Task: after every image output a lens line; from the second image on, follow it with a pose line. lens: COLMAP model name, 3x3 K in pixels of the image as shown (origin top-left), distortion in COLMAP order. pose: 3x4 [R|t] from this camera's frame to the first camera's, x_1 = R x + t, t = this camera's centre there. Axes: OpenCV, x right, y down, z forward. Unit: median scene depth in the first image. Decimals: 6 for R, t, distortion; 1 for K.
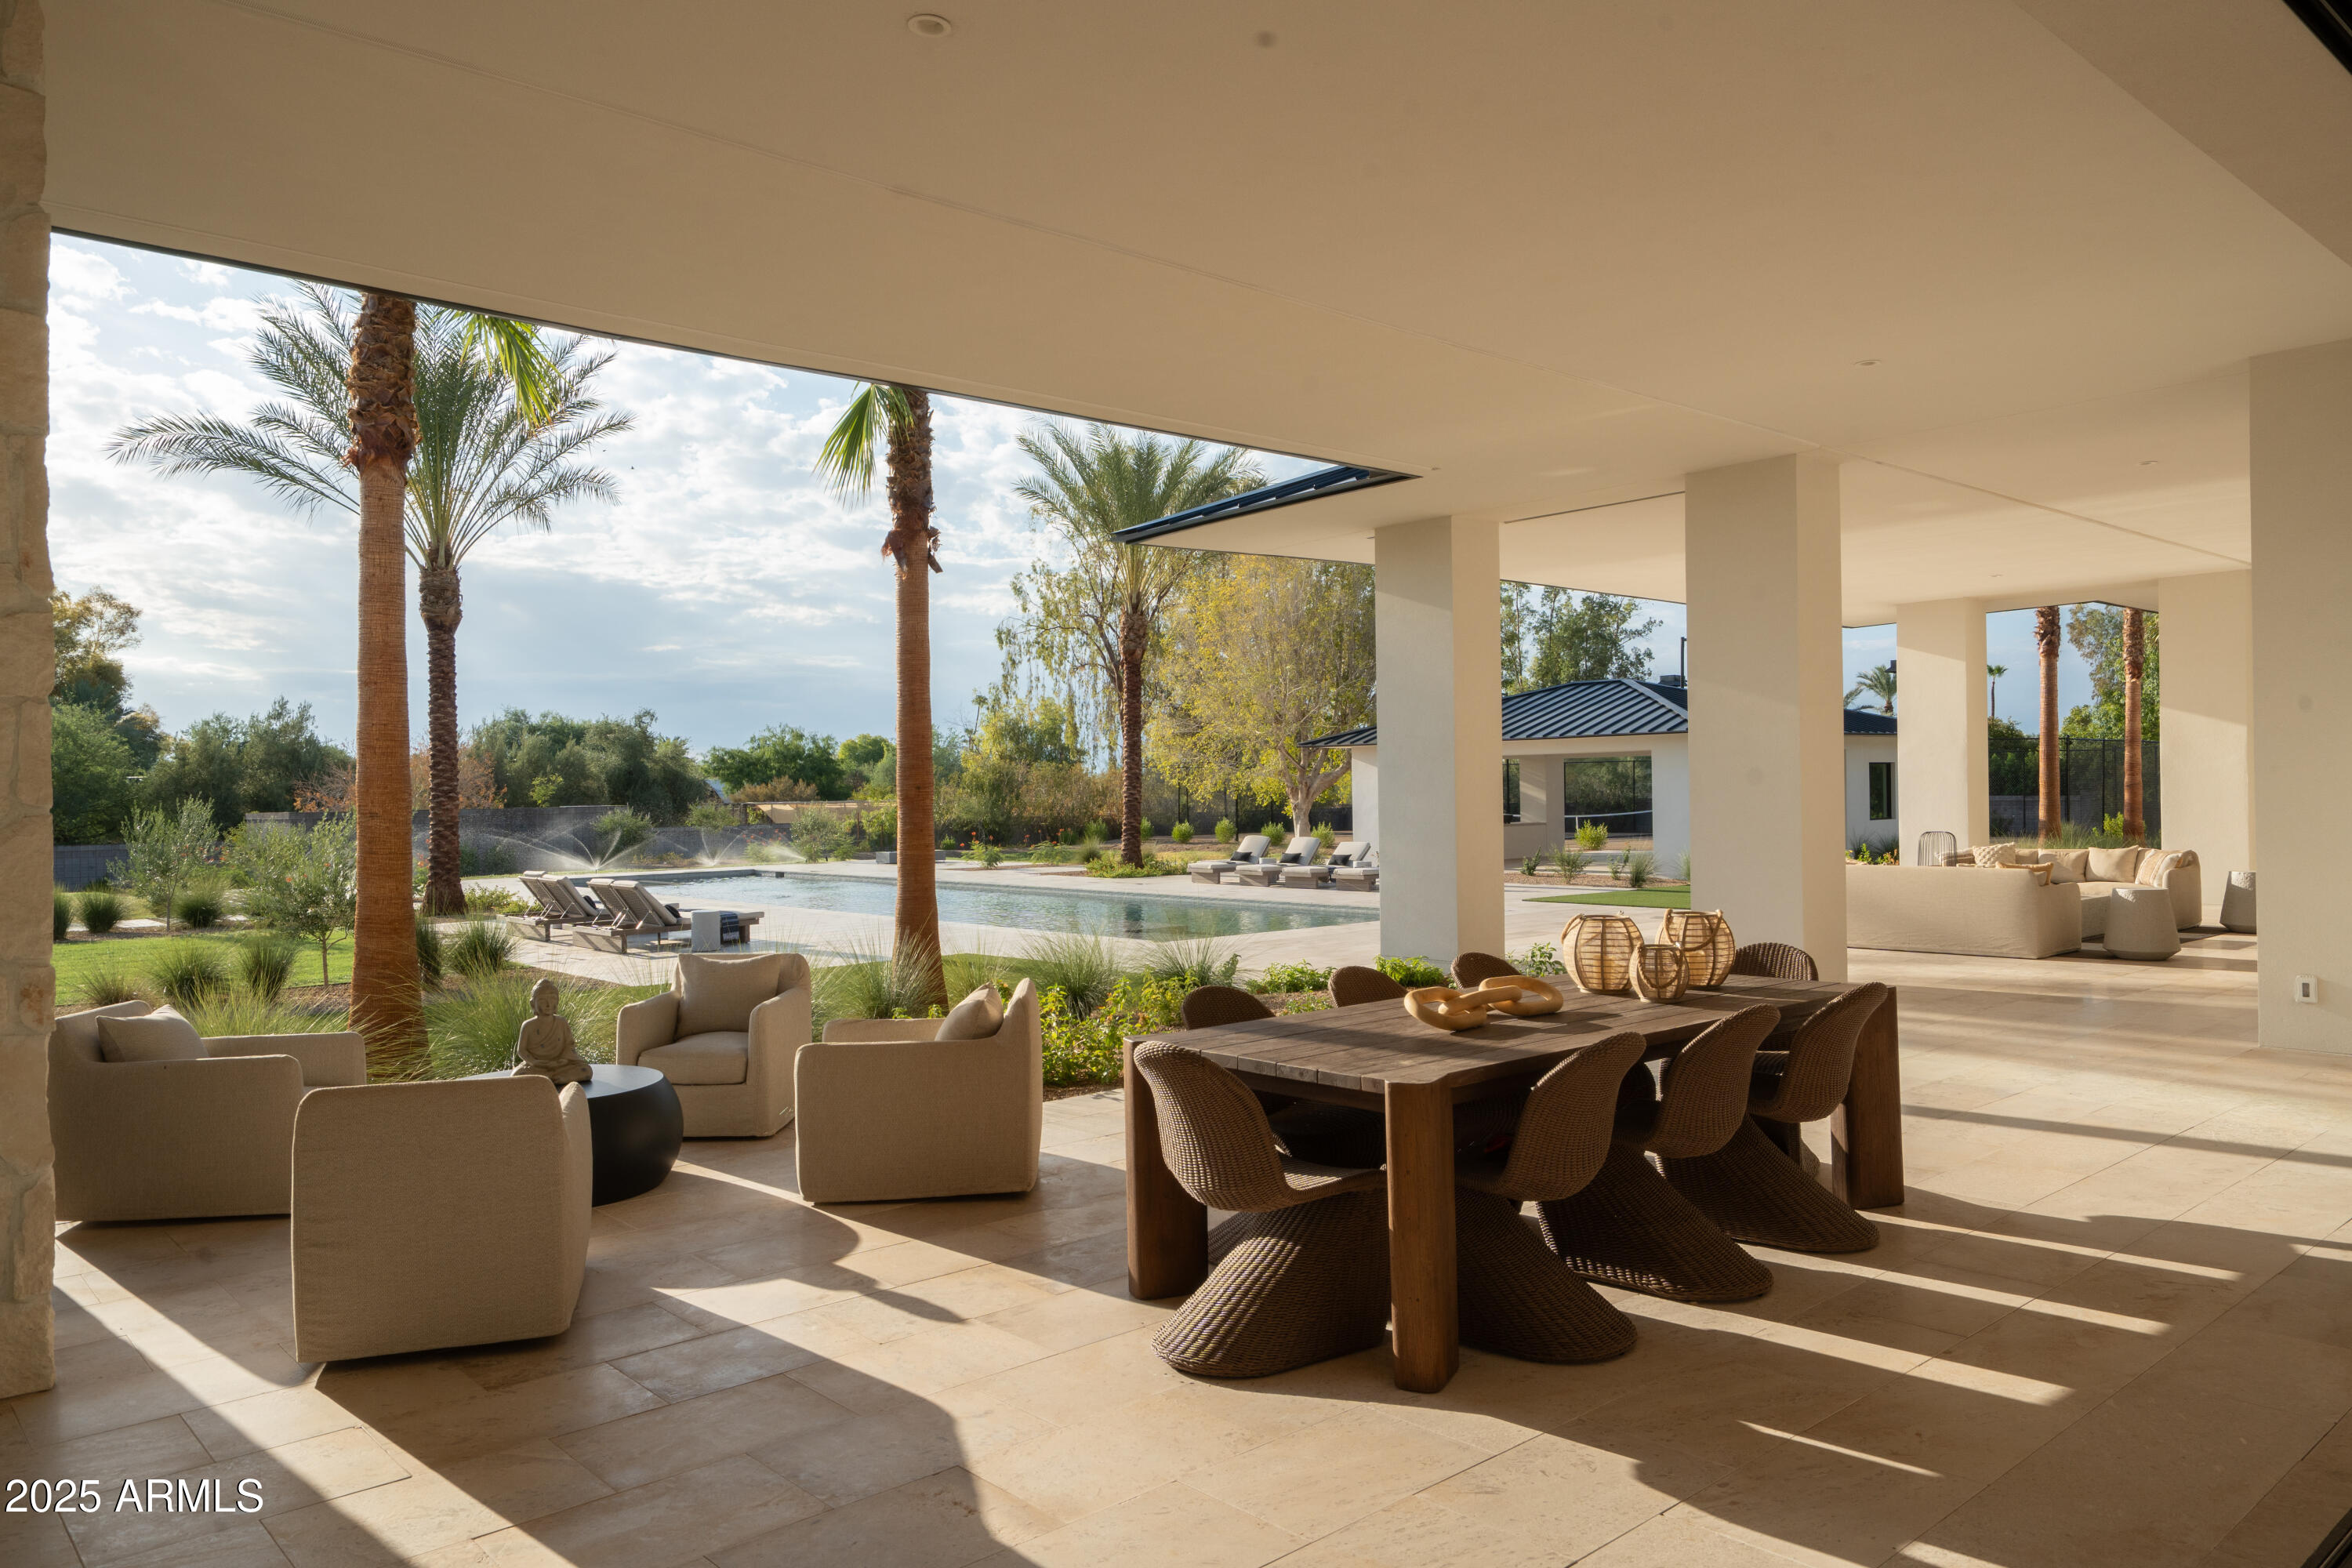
lens RADIAL K [[1645.3, 0, 1181.4], [0, 1645.3, 785.4], [0, 0, 1]] dist [0.009697, -0.002679]
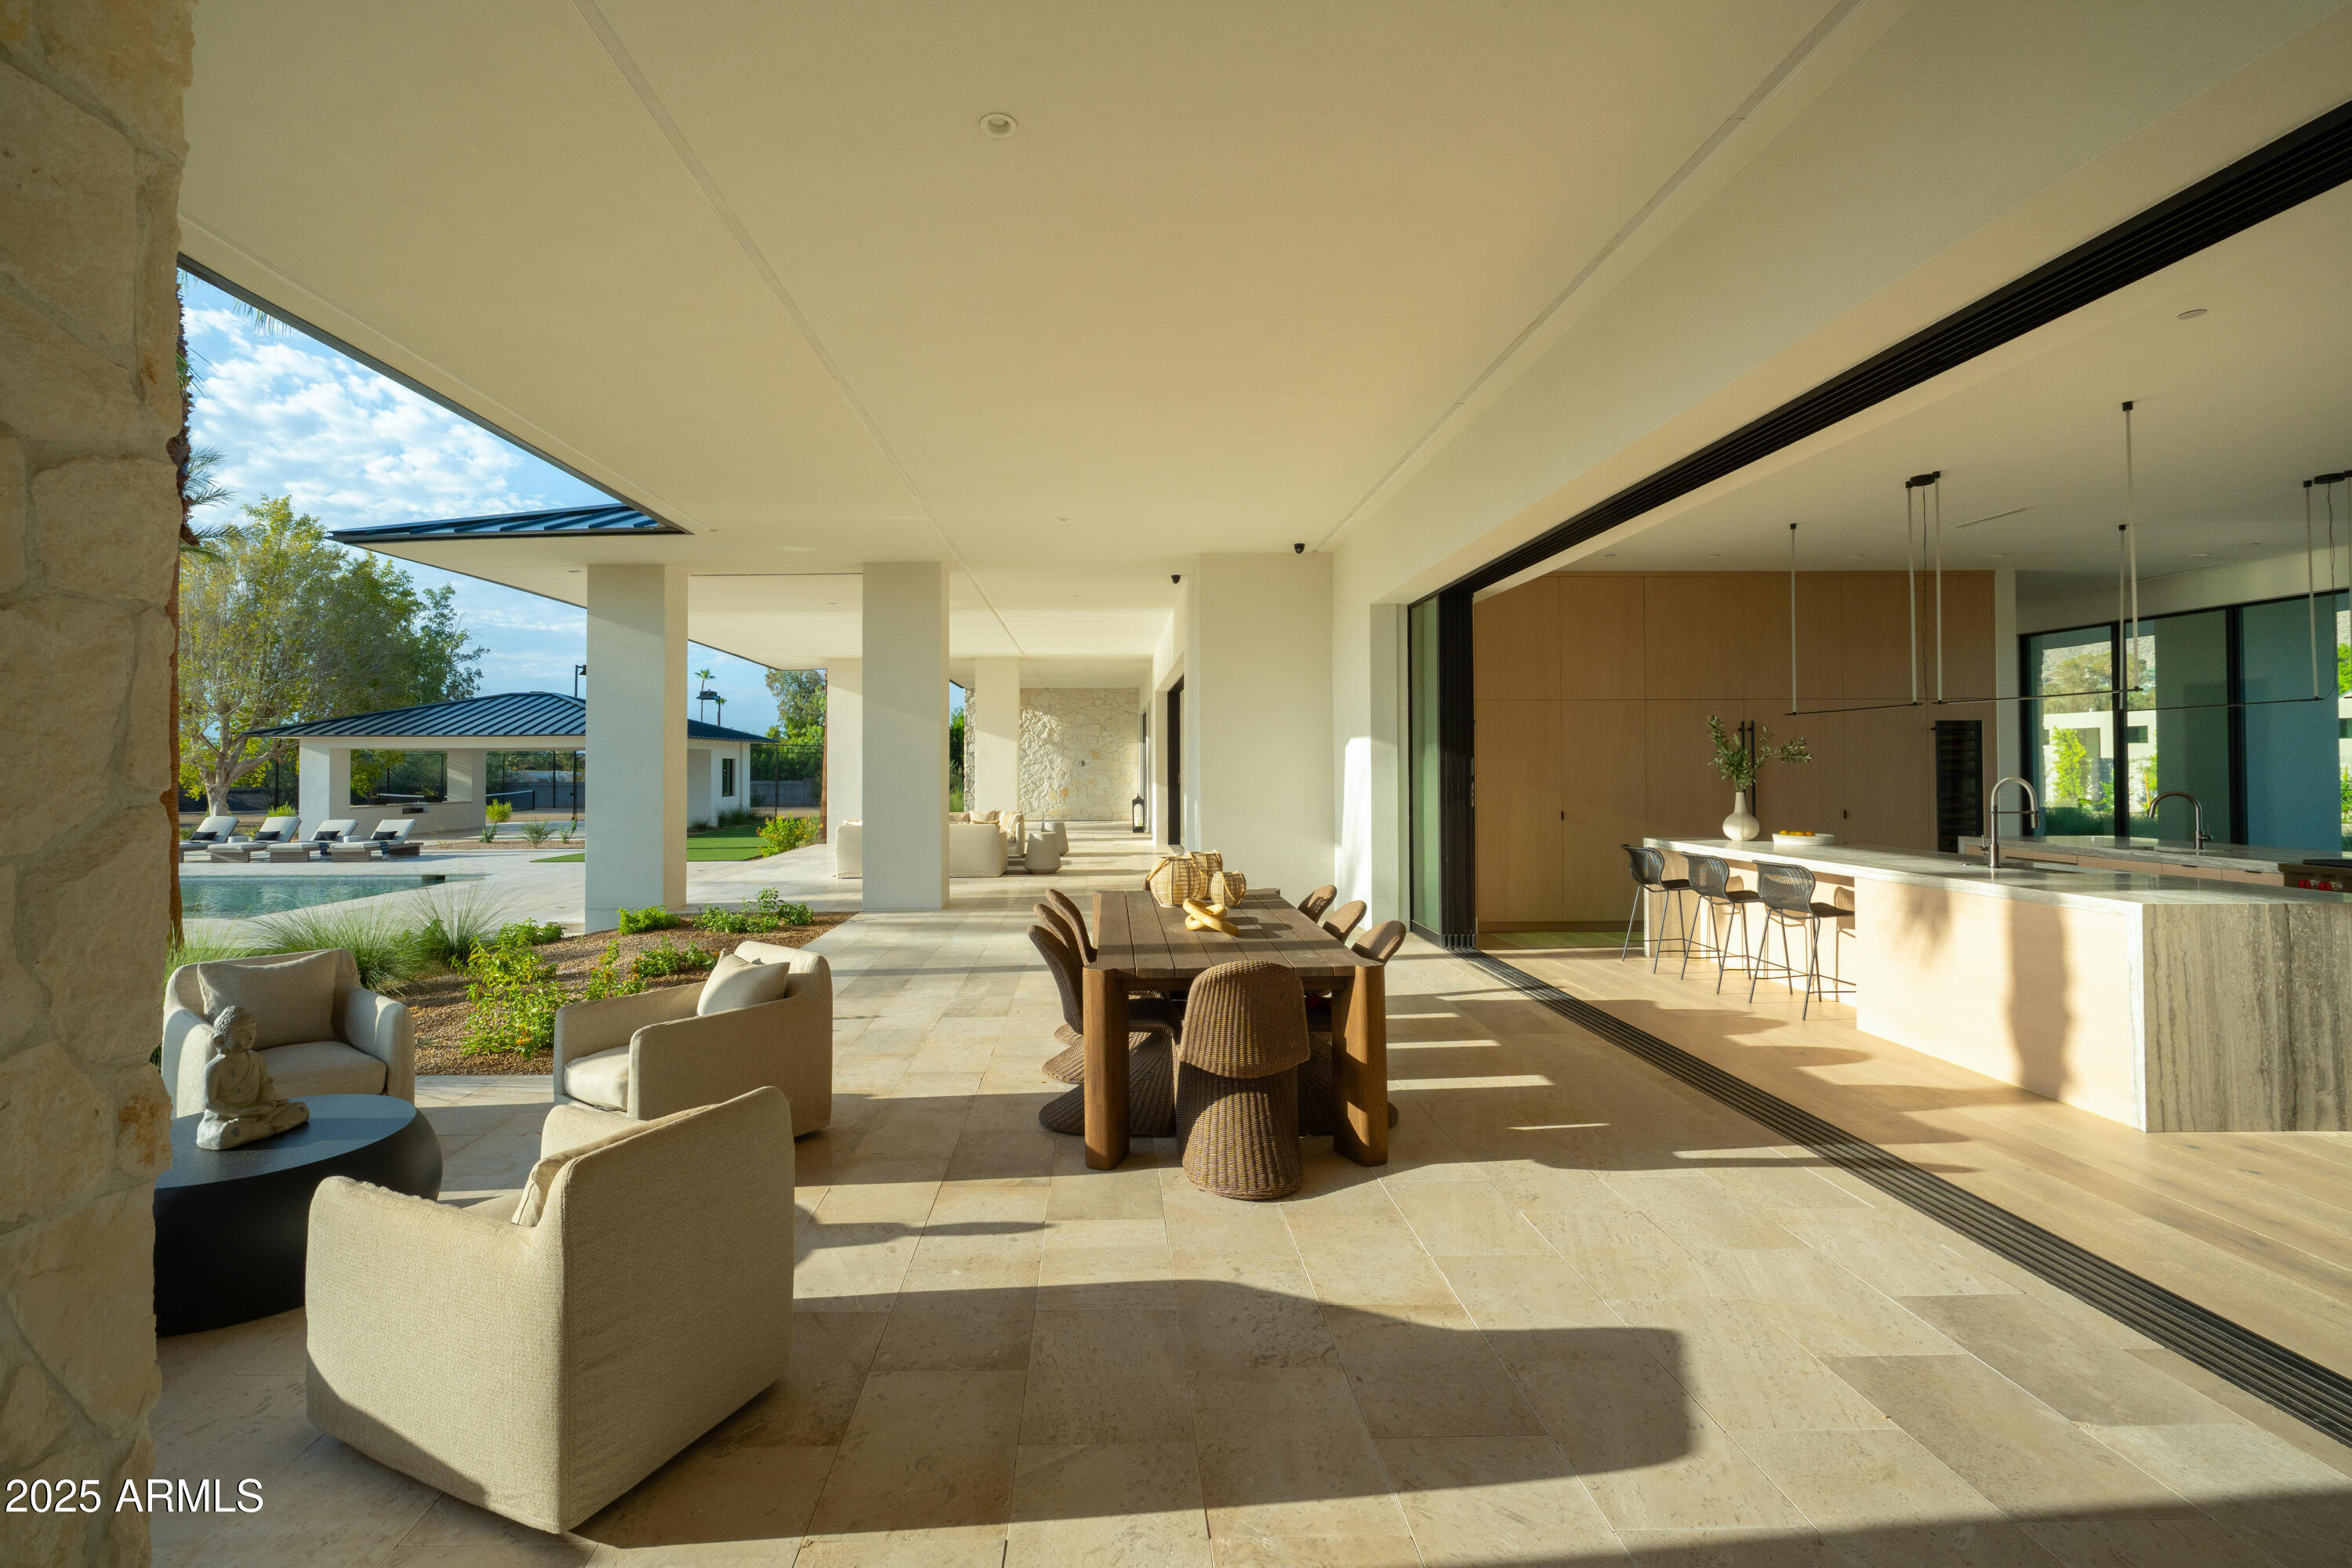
lens RADIAL K [[1081.4, 0, 1189.1], [0, 1081.4, 746.3], [0, 0, 1]] dist [-0.003990, 0.001139]
pose [[0.646881, 0.025933, 0.762150, -0.594278], [-0.006301, 0.999569, -0.028663, 0.004719], [-0.762565, 0.013739, 0.646766, 0.375119]]
